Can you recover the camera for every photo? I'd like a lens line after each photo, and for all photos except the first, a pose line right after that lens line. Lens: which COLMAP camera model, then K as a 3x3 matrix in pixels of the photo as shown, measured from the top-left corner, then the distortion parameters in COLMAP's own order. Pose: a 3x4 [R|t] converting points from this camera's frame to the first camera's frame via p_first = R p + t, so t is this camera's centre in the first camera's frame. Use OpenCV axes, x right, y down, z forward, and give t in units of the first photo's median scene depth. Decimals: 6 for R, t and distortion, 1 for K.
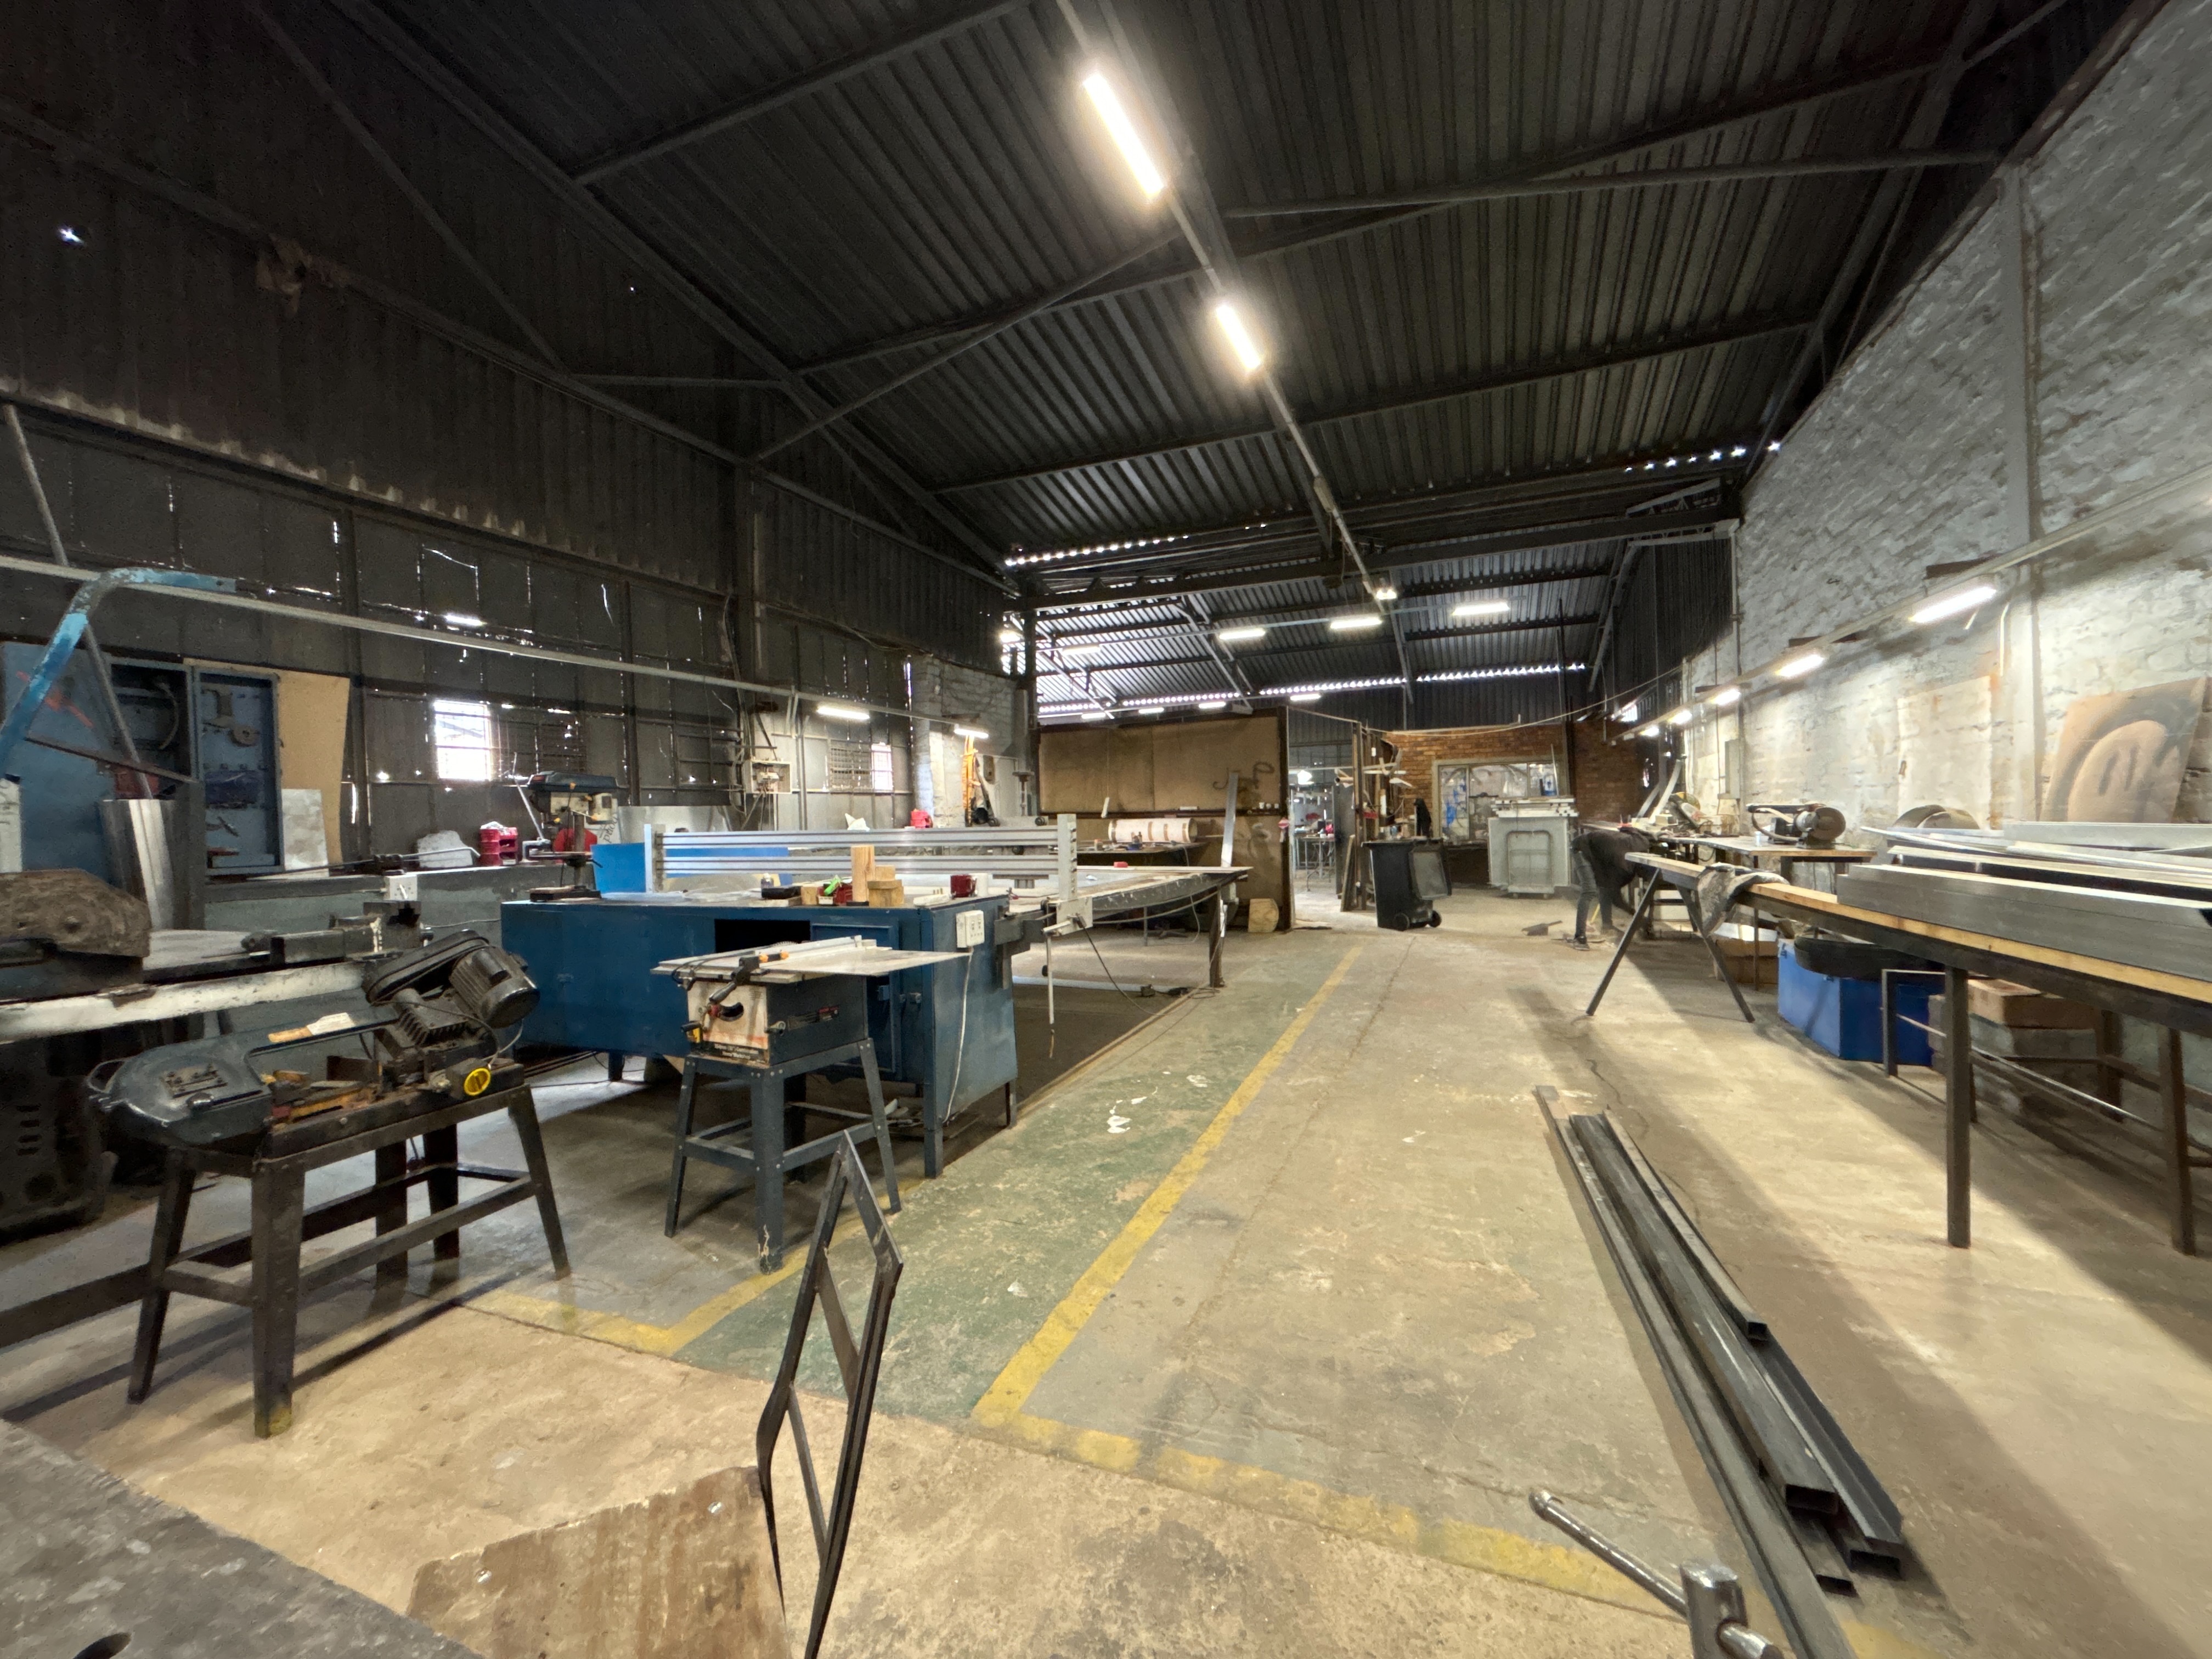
lens RADIAL K [[893.5, 0, 1102.1], [0, 893.5, 824.2], [0, 0, 1]] dist [-0.000909, 0.000160]
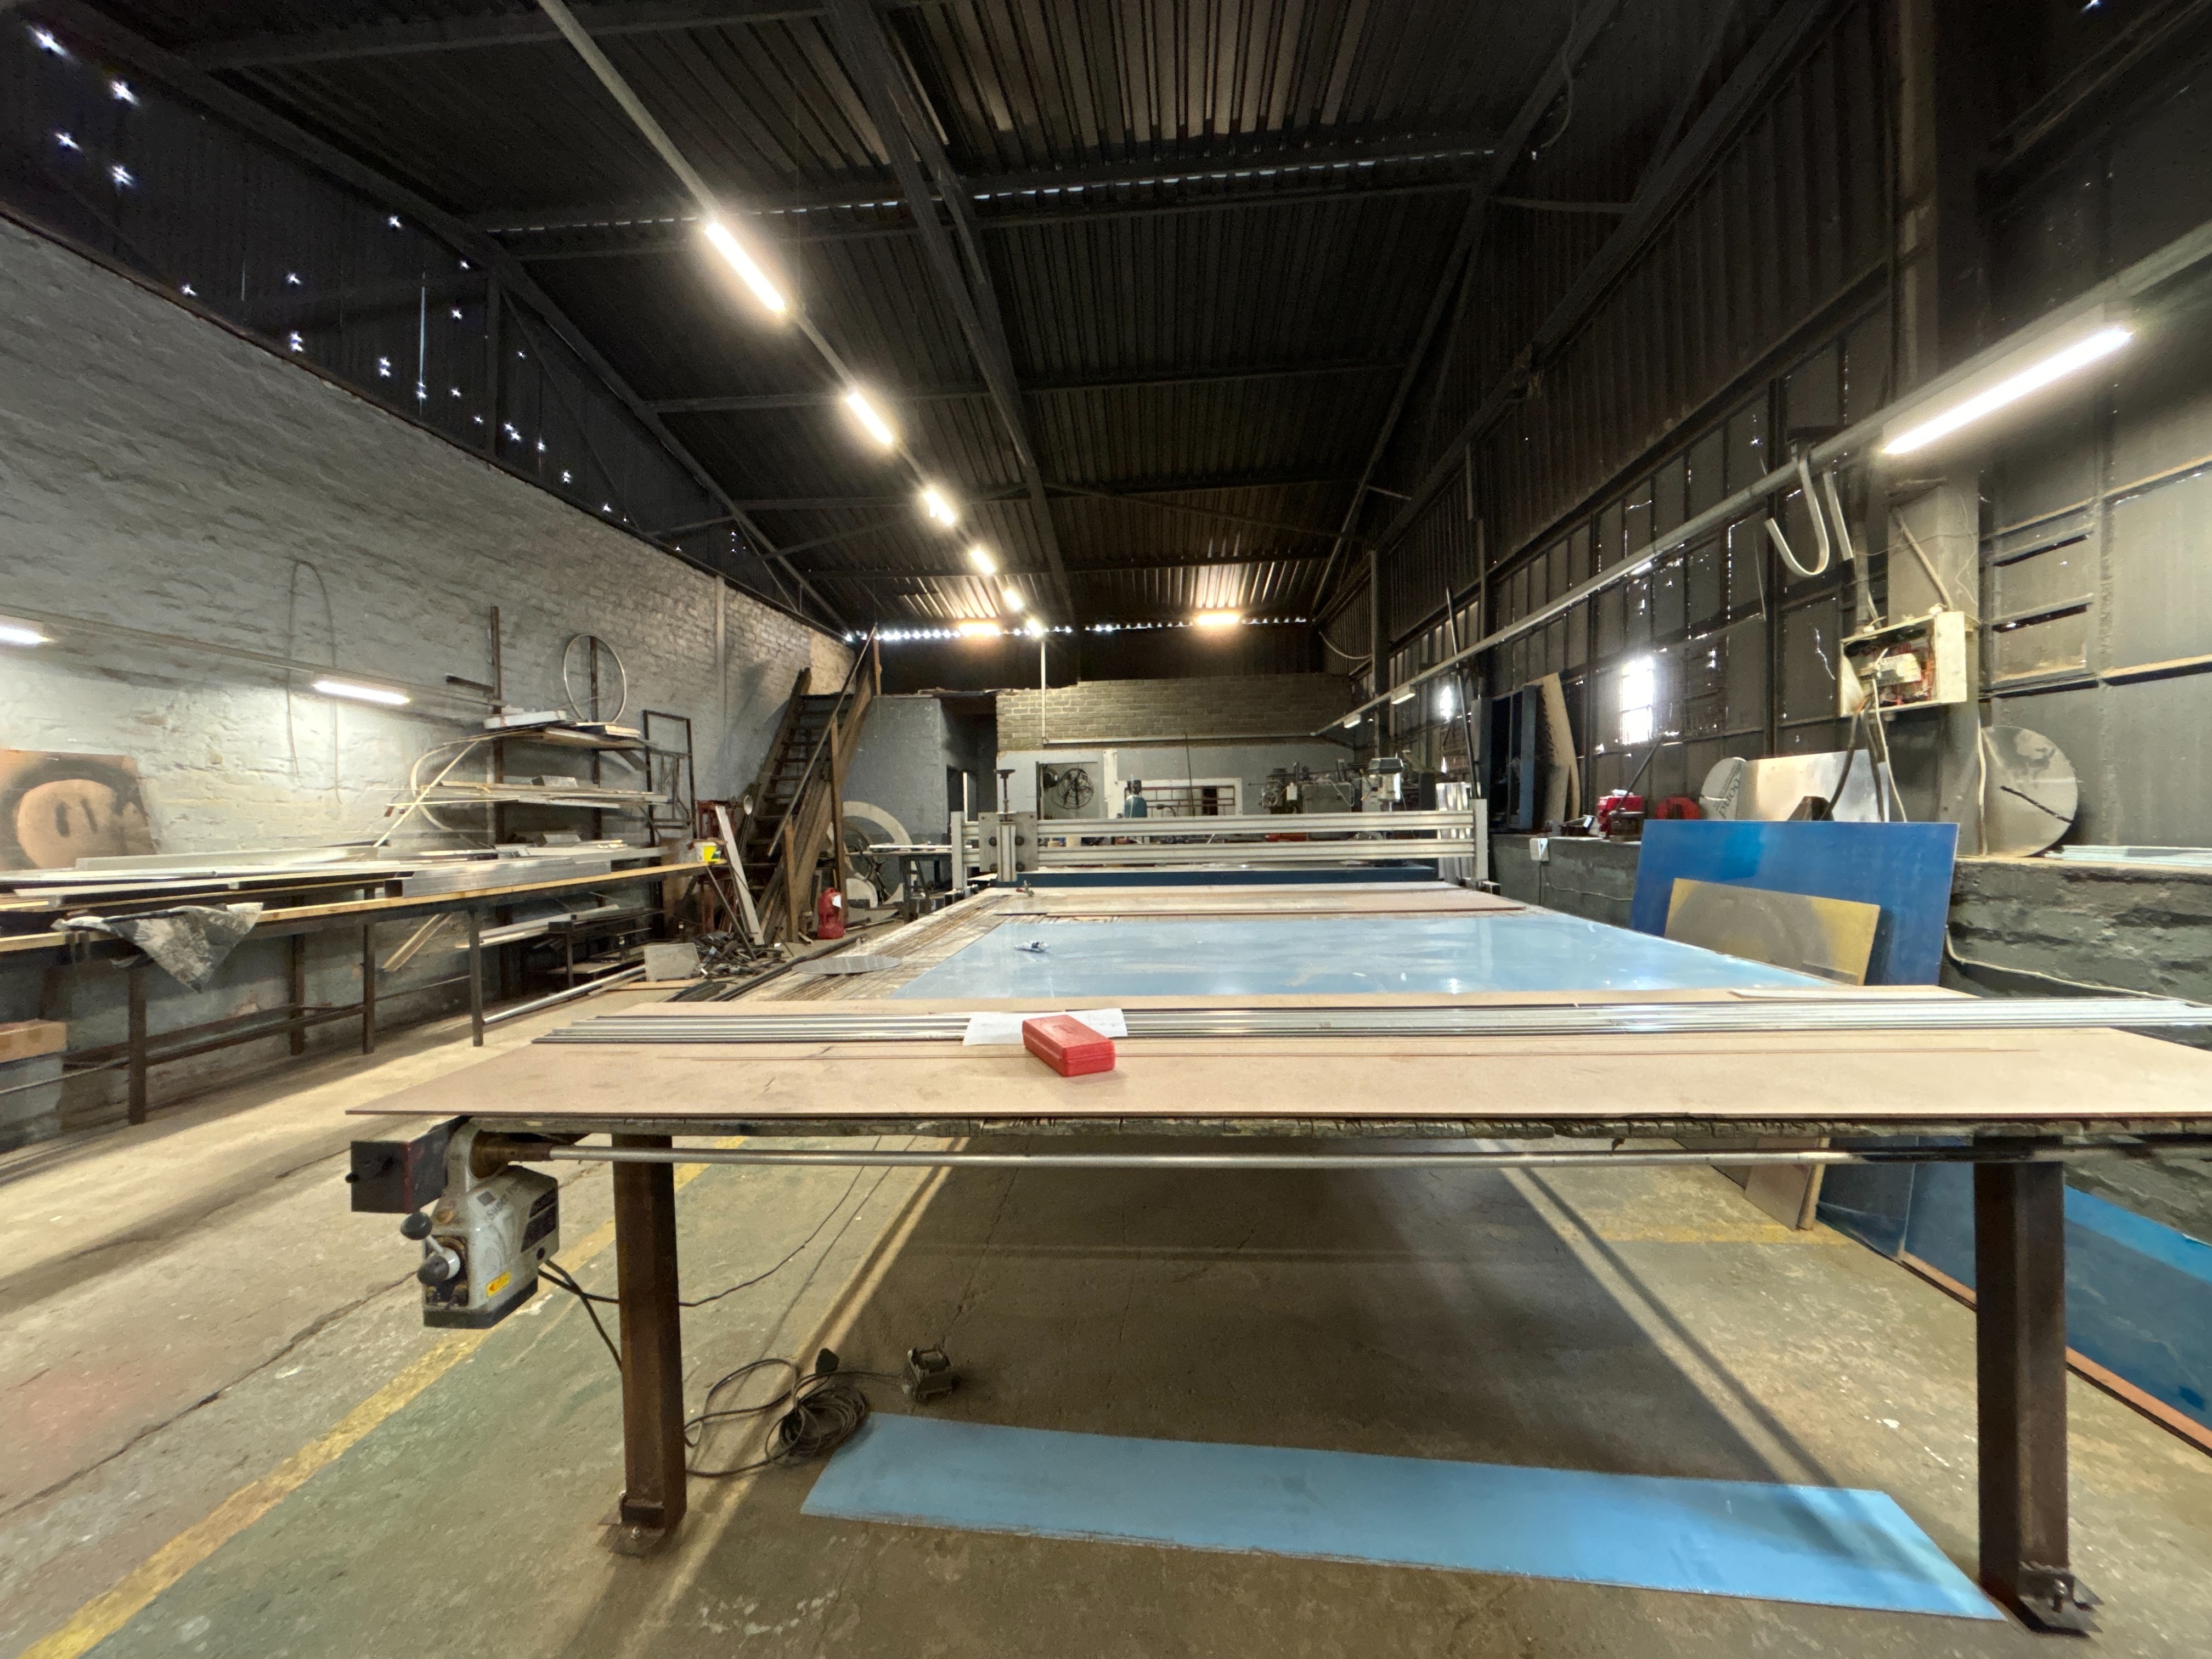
lens RADIAL K [[893.5, 0, 1102.1], [0, 893.5, 824.2], [0, 0, 1]] dist [-0.000909, 0.000160]
pose [[-0.955667, 0.056078, -0.289059, 0.090603], [0.051056, 0.998386, 0.024888, -0.016680], [0.289988, 0.009026, -0.956988, 1.673232]]
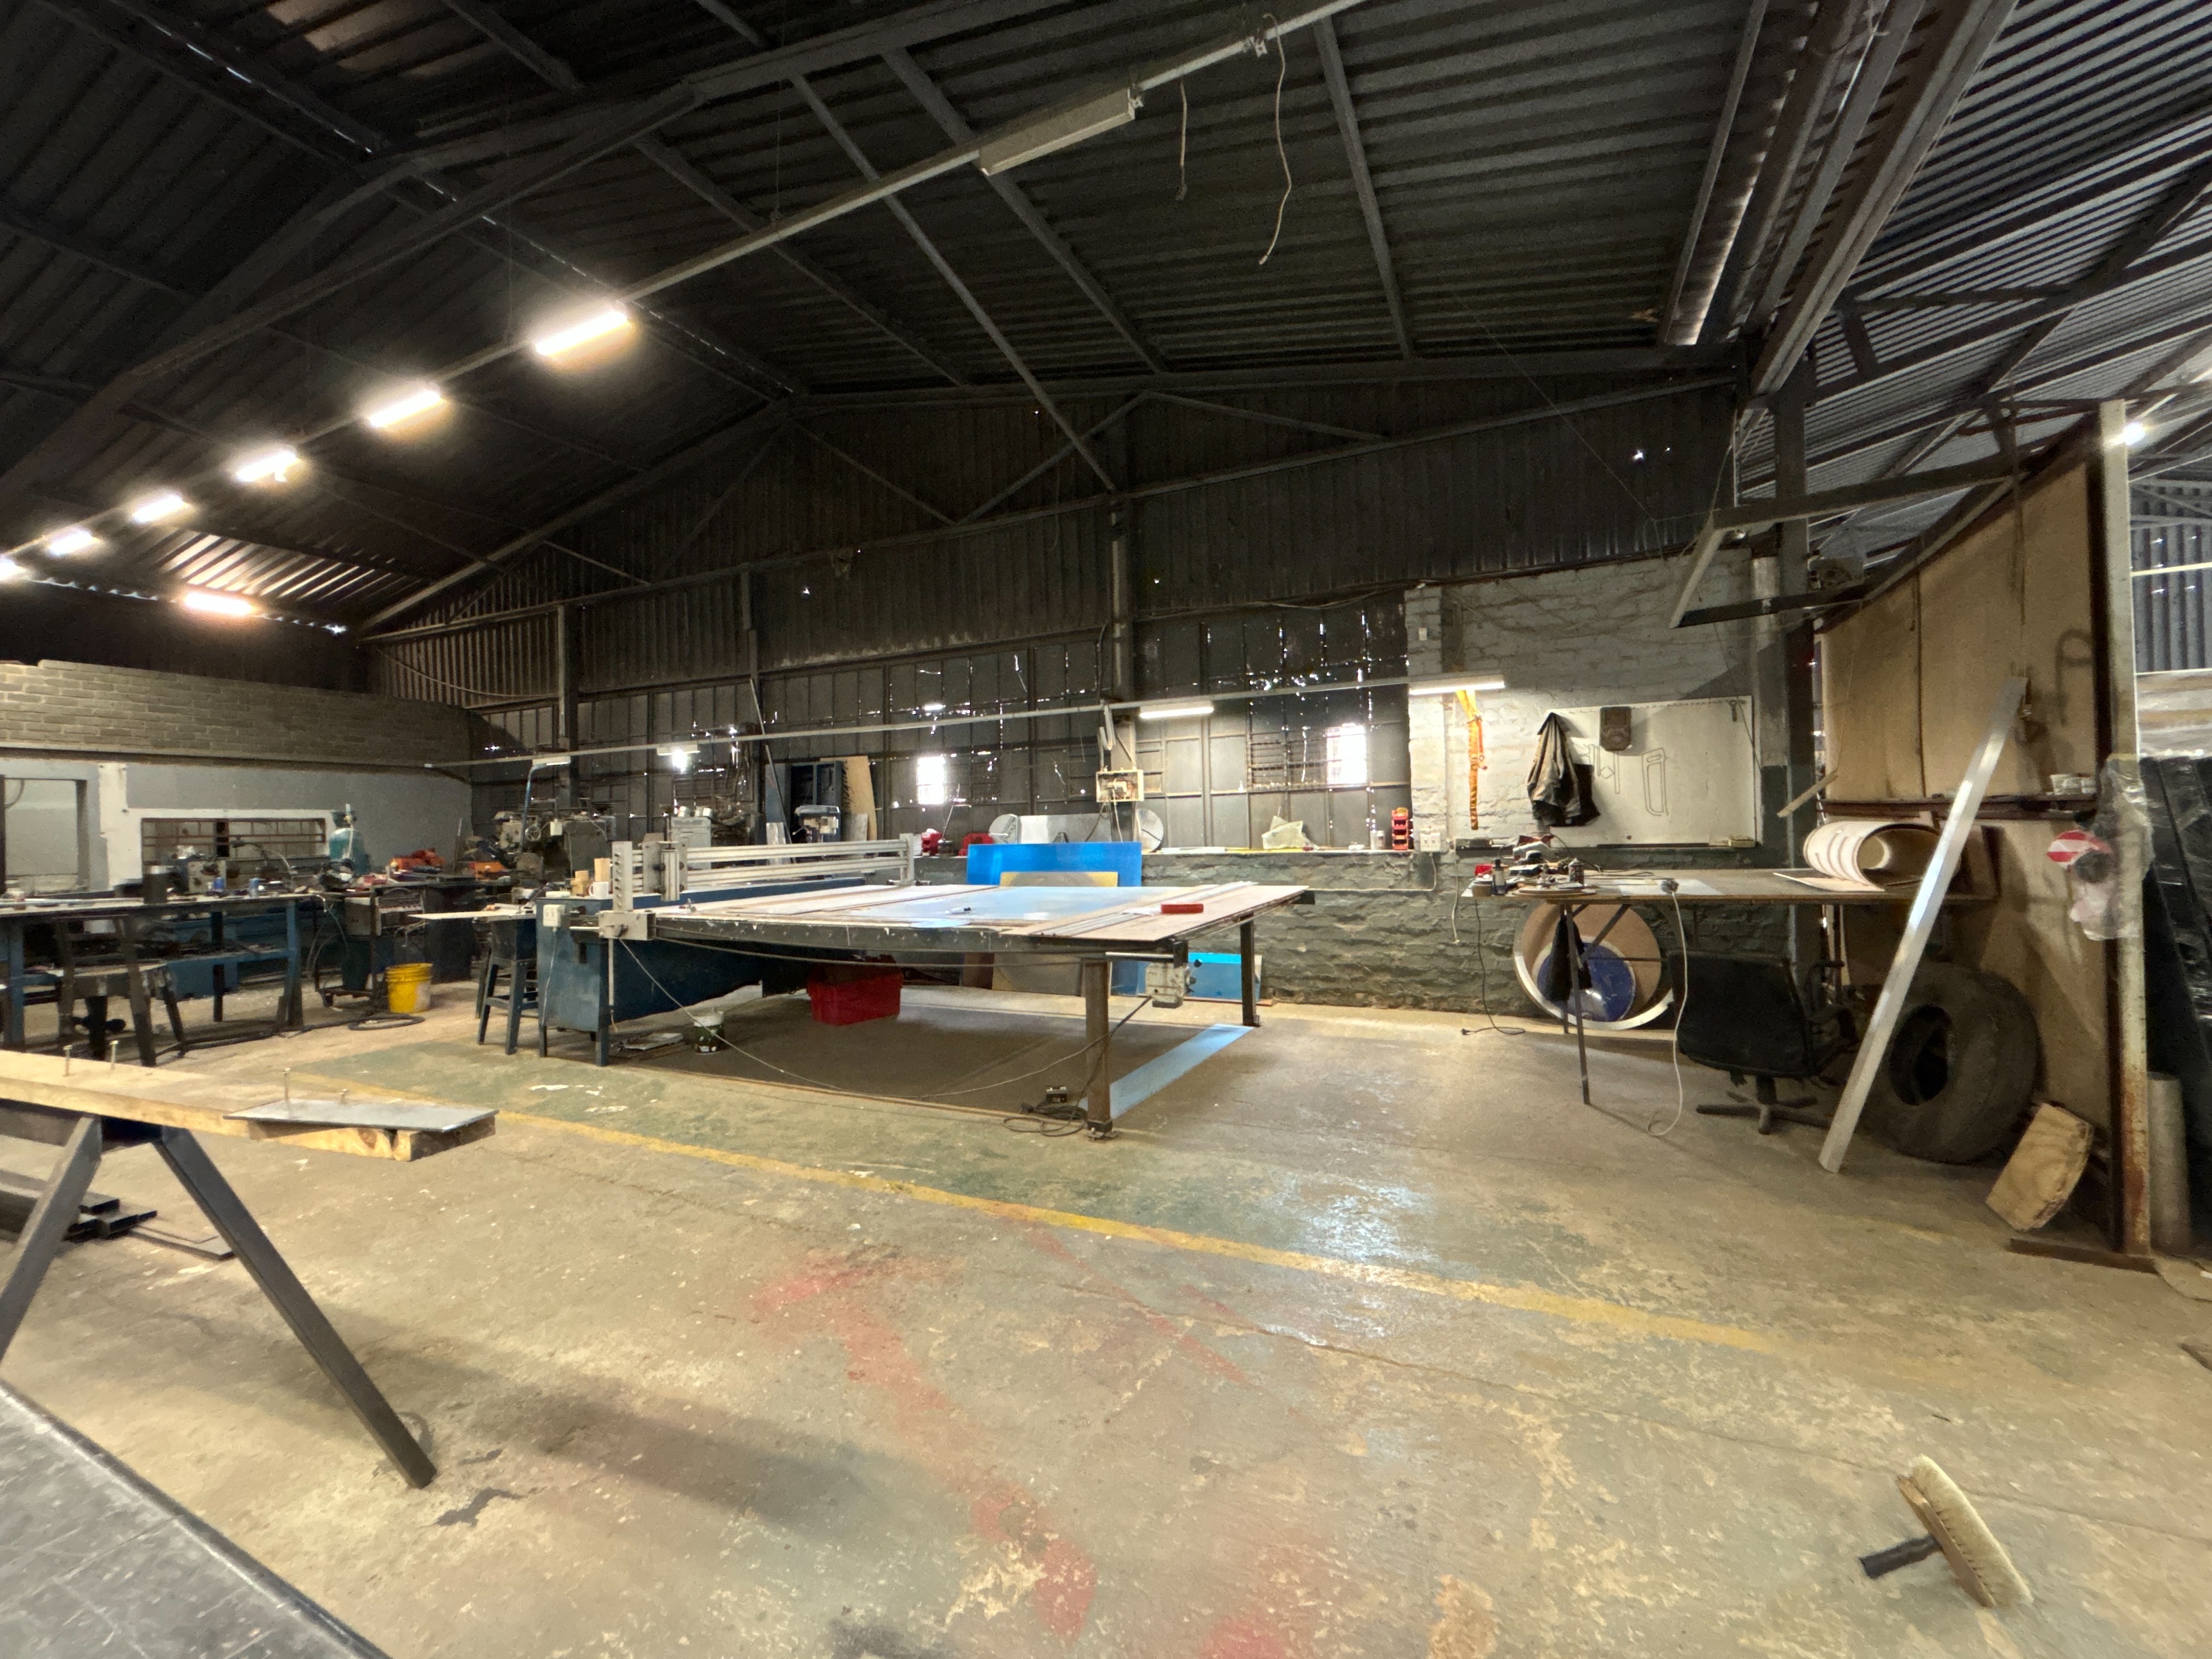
lens RADIAL K [[893.5, 0, 1102.1], [0, 893.5, 824.2], [0, 0, 1]] dist [-0.000909, 0.000160]
pose [[-0.054457, 0.025853, -0.998181, 0.915196], [0.019330, 0.999505, 0.024833, -0.045006], [0.998329, -0.017943, -0.054929, 1.366055]]
